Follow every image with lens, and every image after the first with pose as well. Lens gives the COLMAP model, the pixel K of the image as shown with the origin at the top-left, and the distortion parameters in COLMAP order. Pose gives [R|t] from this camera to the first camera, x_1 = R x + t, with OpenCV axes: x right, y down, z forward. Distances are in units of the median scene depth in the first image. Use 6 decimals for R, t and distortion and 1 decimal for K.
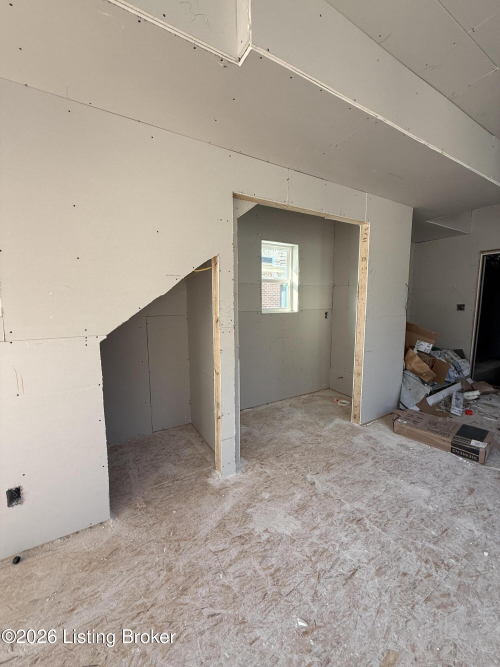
lens RADIAL K [[264.4, 0, 249.4], [0, 264.4, 332.9], [0, 0, 1]] dist [-0.001021, 0.000487]
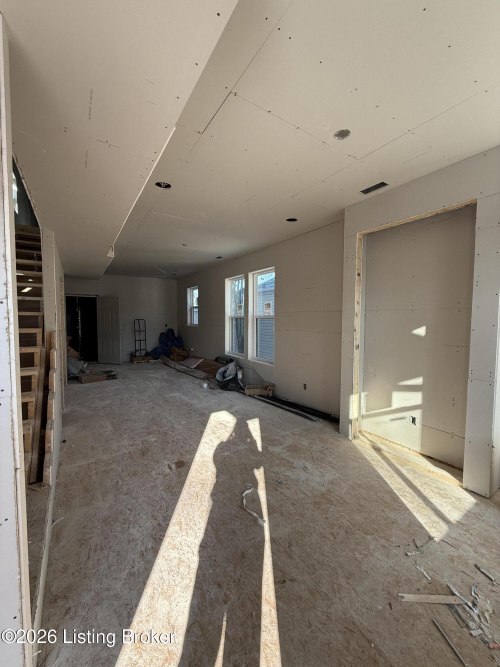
lens RADIAL K [[264.4, 0, 249.0], [0, 264.4, 332.6], [0, 0, 1]] dist [-0.001021, 0.000487]
pose [[-0.050943, -0.046719, 0.997608, -2.159607], [0.119189, 0.991482, 0.052518, 0.031434], [-0.991564, 0.121579, -0.044940, -0.360366]]
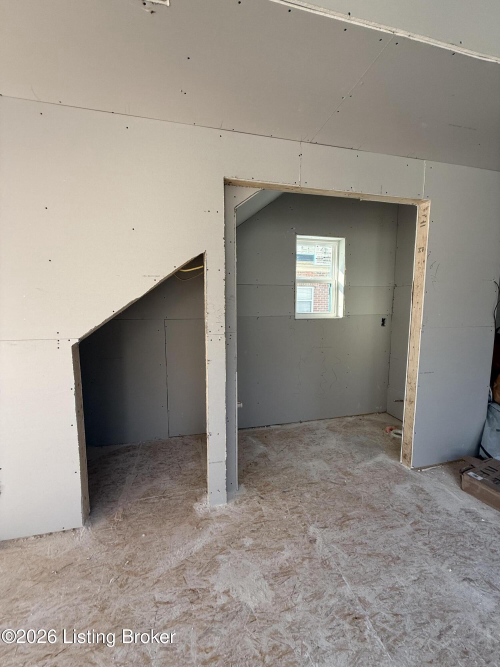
lens RADIAL K [[264.4, 0, 250.1], [0, 264.4, 332.7], [0, 0, 1]] dist [-0.001021, 0.000487]
pose [[0.955675, 0.036802, -0.292114, 0.266387], [-0.040238, 0.999173, -0.005762, -0.025448], [0.291660, 0.017261, 0.956366, 0.194925]]
